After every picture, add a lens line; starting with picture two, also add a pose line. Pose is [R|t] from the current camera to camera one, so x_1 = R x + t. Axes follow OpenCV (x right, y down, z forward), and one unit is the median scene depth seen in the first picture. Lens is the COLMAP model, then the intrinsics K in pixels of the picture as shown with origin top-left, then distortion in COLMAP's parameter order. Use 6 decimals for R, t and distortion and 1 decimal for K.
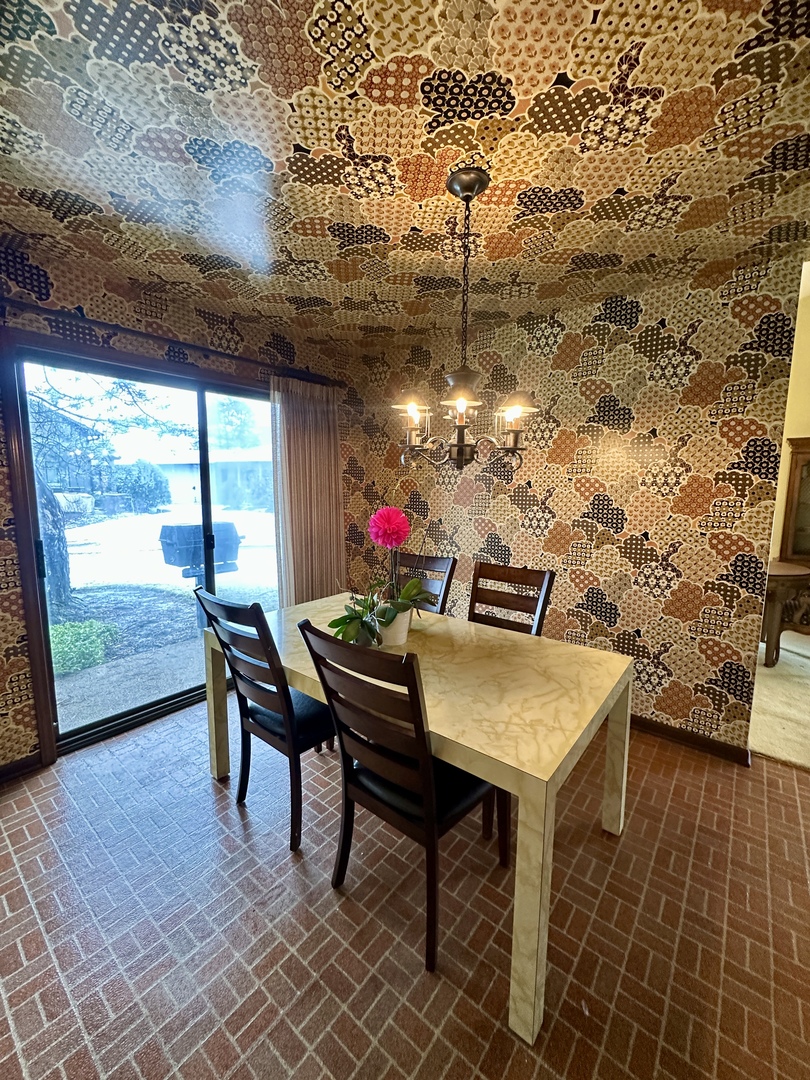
lens RADIAL K [[433.3, 0, 398.1], [0, 433.3, 537.1], [0, 0, 1]] dist [-0.005098, 0.001384]
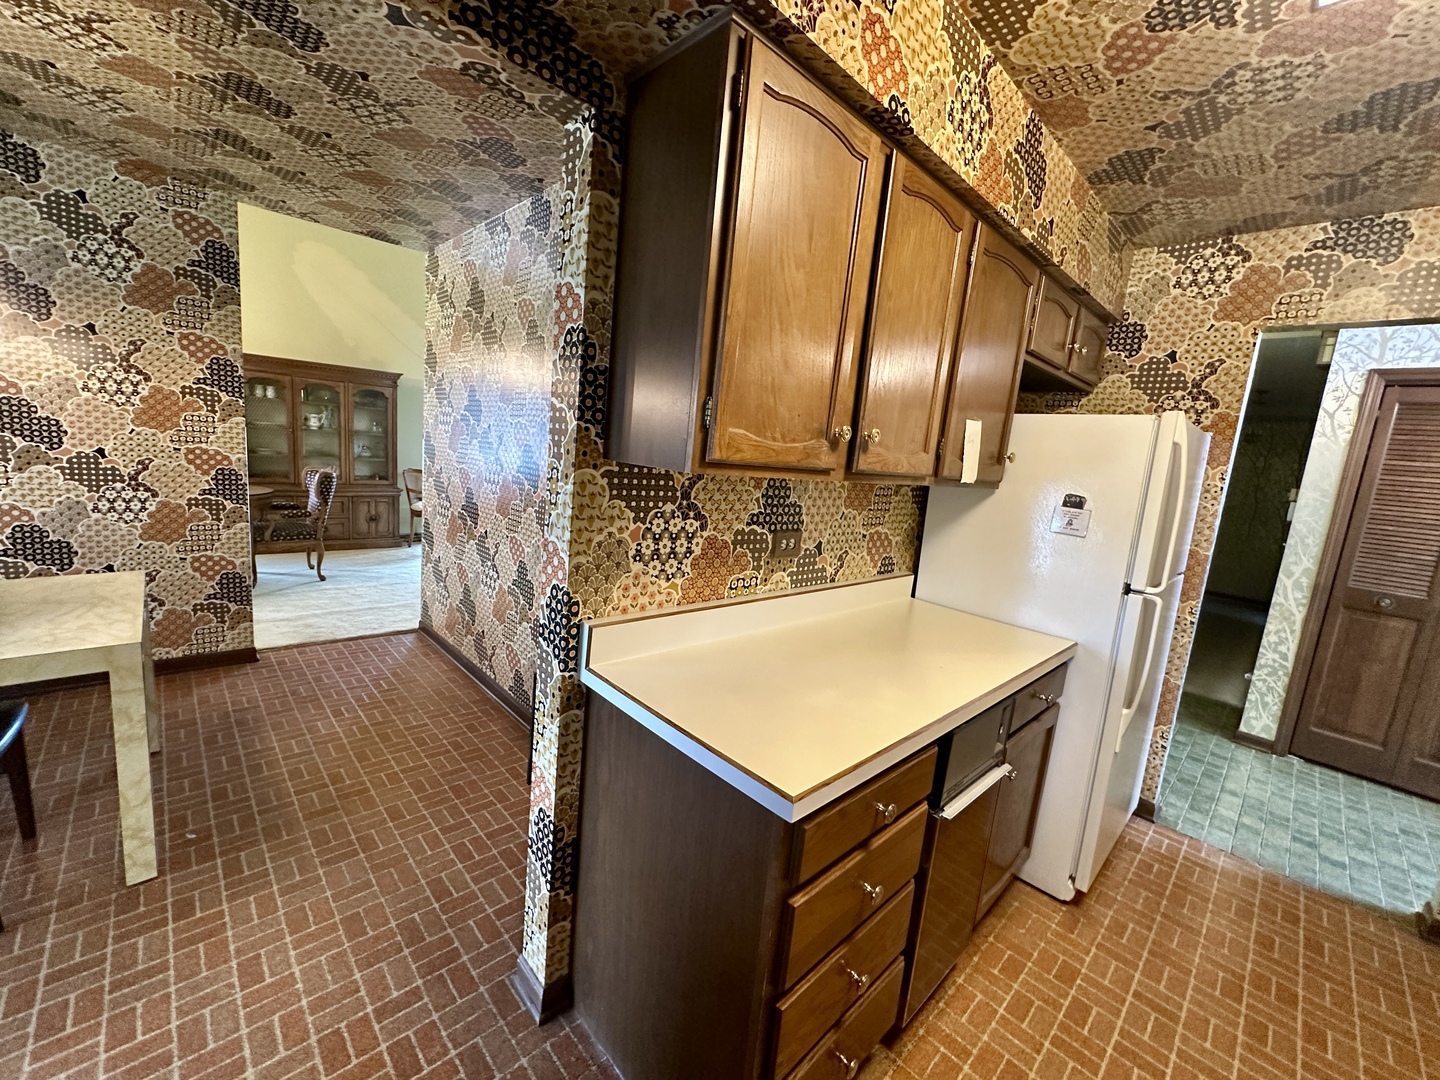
lens RADIAL K [[577.8, 0, 728.5], [0, 577.8, 536.9], [0, 0, 1]] dist [-0.005098, 0.001384]
pose [[0.113853, -0.152441, 0.981733, -0.451203], [0.035465, 0.988152, 0.149324, 0.038706], [-0.992864, 0.017816, 0.117910, -0.375477]]
